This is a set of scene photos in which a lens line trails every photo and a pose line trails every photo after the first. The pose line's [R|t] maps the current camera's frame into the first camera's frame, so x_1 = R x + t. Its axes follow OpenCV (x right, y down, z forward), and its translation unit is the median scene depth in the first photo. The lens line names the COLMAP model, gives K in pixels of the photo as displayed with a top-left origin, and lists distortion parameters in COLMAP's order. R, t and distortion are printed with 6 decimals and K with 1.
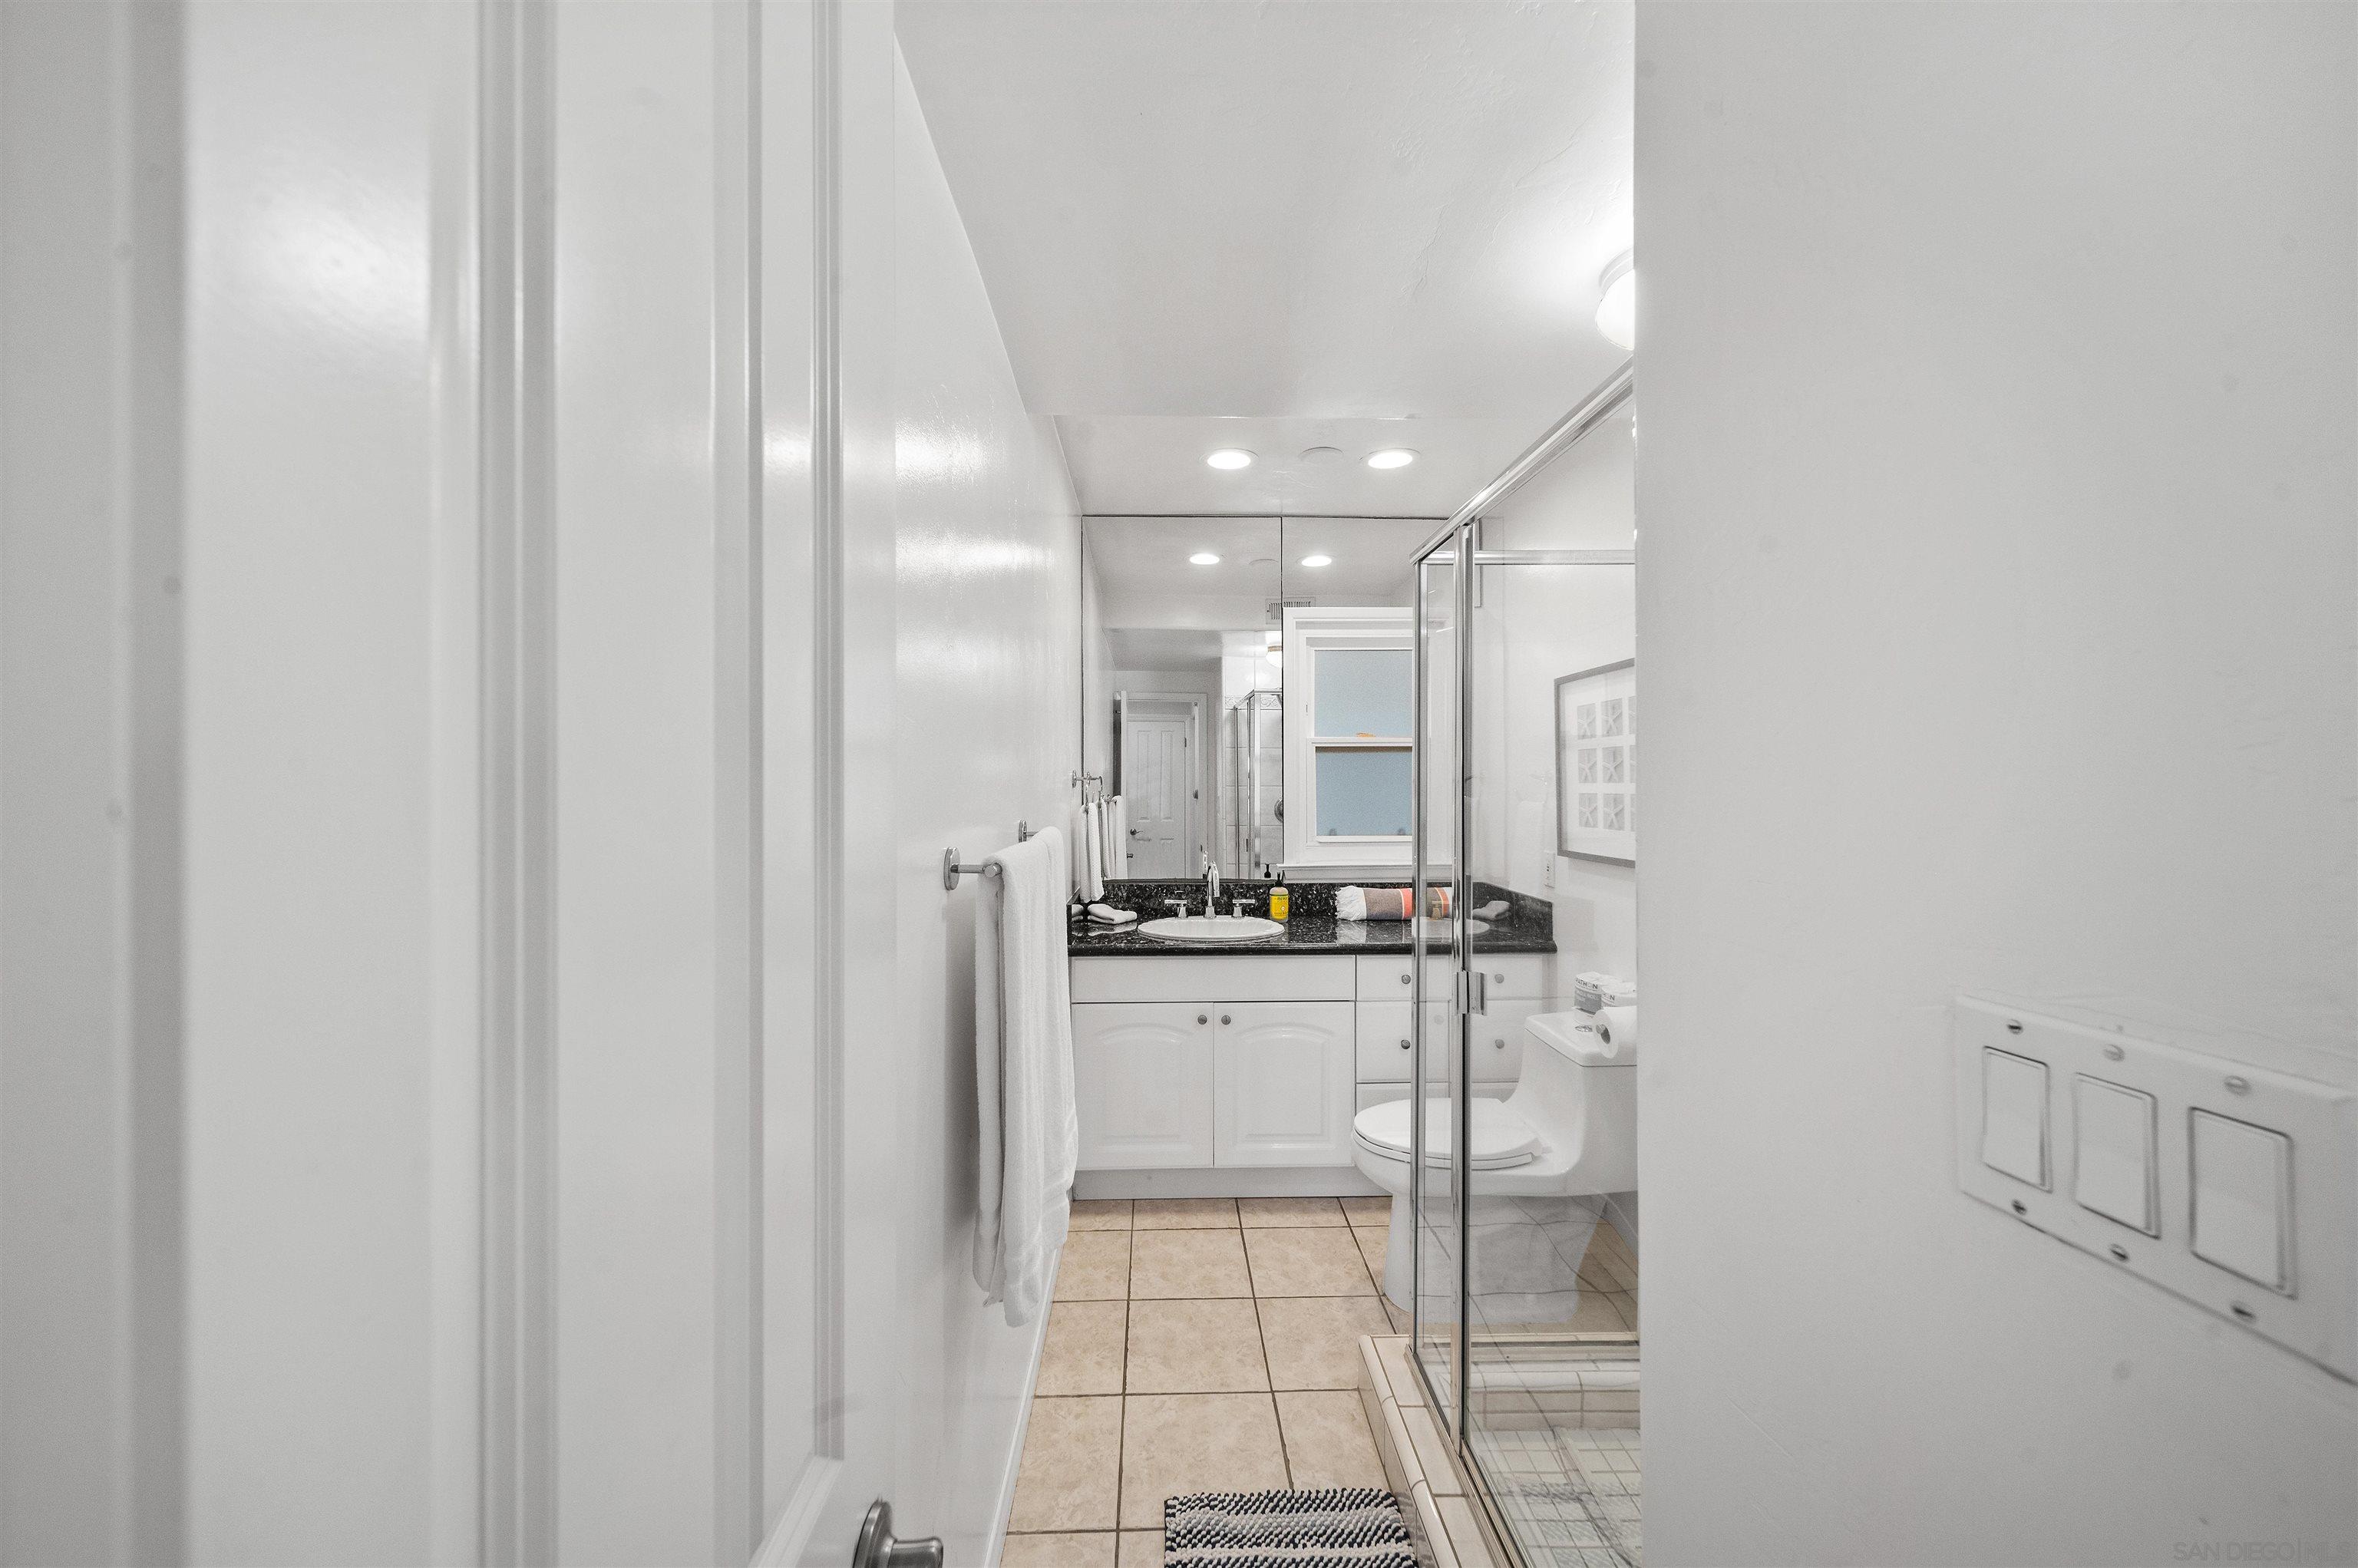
lens RADIAL K [[827.9, 0, 1189.0], [0, 827.9, 784.8], [0, 0, 1]] dist [0.001102, -0.001961]
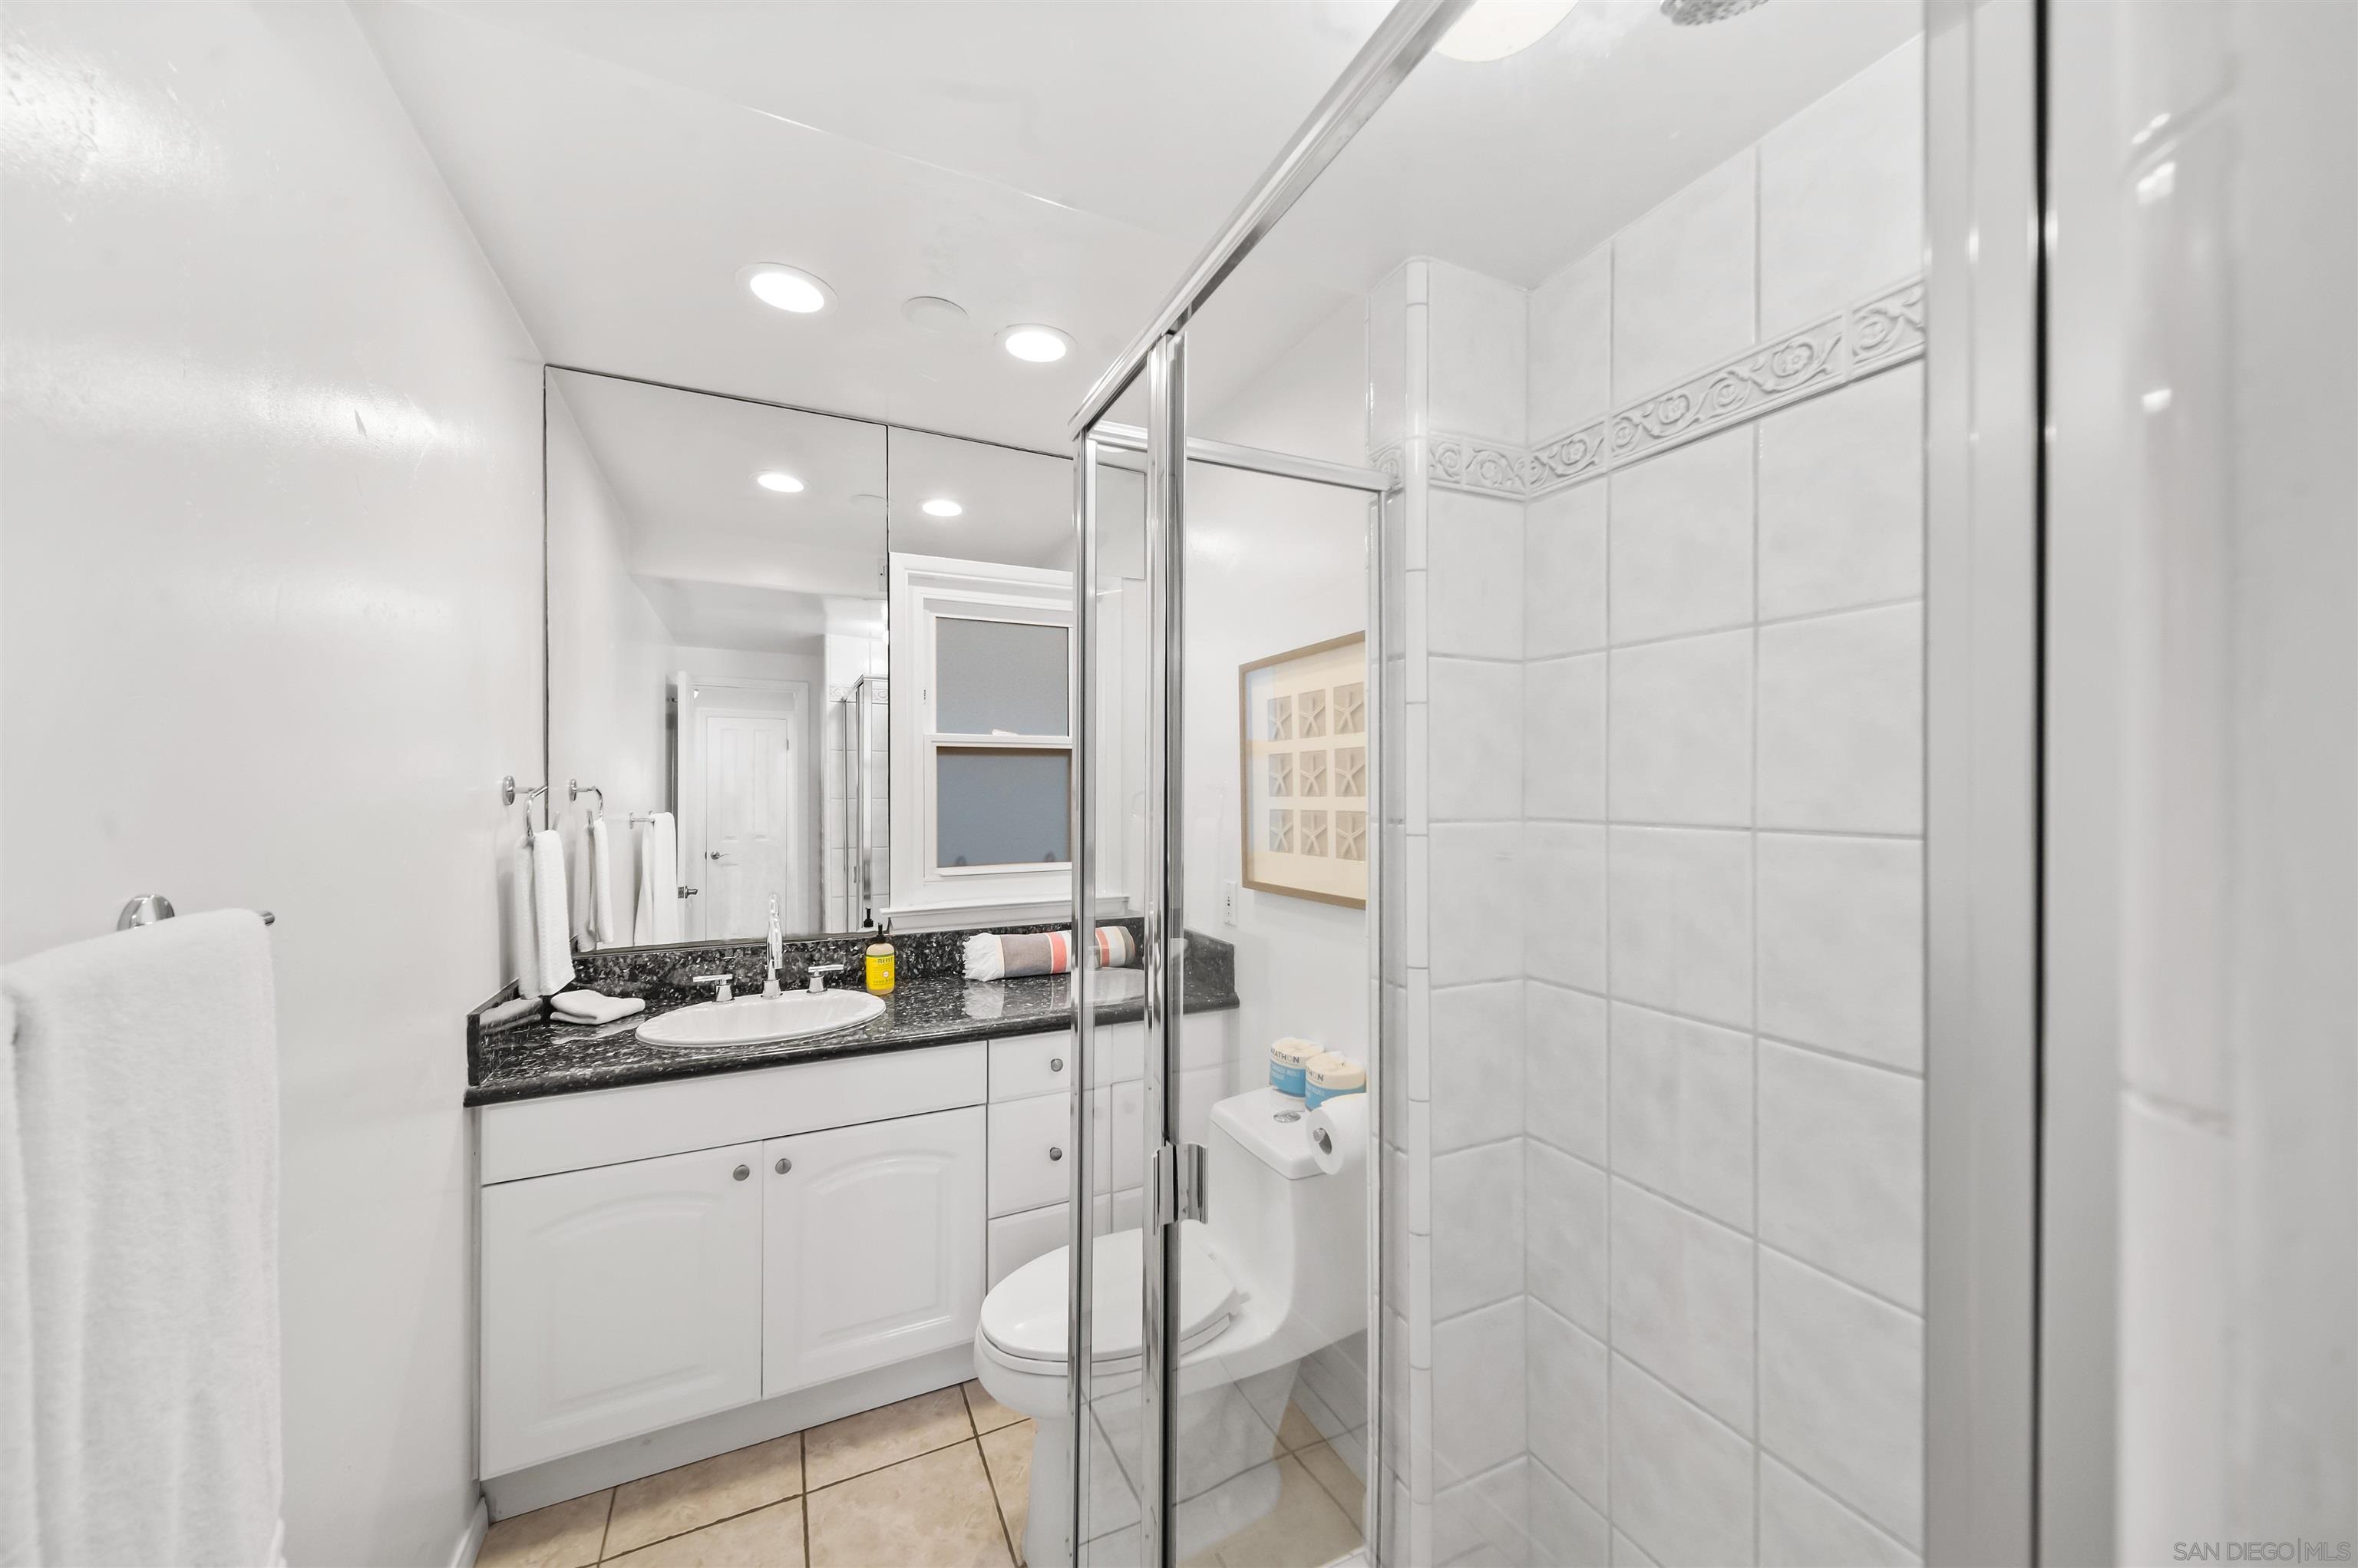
lens RADIAL K [[827.9, 0, 1189.2], [0, 827.9, 774.6], [0, 0, 1]] dist [0.001102, -0.001961]
pose [[0.912561, 0.007611, 0.408870, 0.066389], [0.001993, 0.999732, -0.023059, -0.004504], [-0.408936, 0.021858, 0.912301, 0.273296]]
